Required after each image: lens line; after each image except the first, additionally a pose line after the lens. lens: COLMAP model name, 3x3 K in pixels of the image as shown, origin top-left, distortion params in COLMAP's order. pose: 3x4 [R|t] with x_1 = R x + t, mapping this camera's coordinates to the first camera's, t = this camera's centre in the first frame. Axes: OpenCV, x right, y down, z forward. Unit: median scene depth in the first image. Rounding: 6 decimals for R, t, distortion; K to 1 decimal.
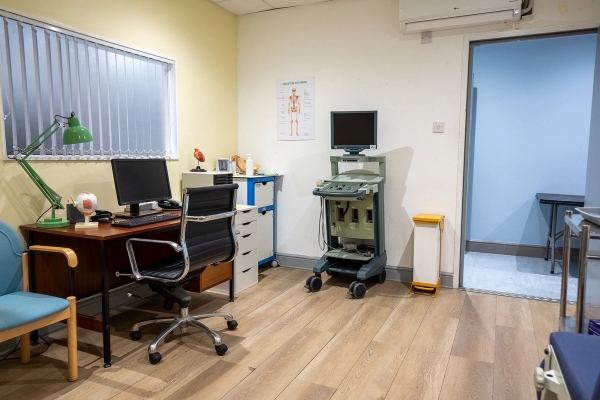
lens RADIAL K [[424.7, 0, 300.9], [0, 424.7, 200.7], [0, 0, 1]] dist [-0.011191, -0.003569]
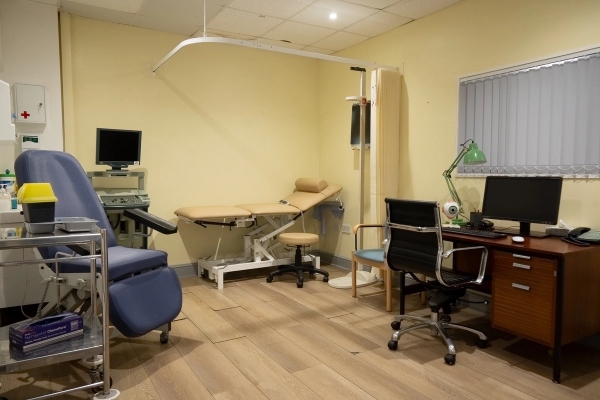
lens RADIAL K [[424.7, 0, 300.1], [0, 424.7, 199.9], [0, 0, 1]] dist [-0.011191, -0.003569]
pose [[-0.554467, 0.046323, -0.830915, 0.834667], [-0.090682, 0.989141, 0.115656, -0.131602], [0.827250, 0.139477, -0.544246, 1.310582]]
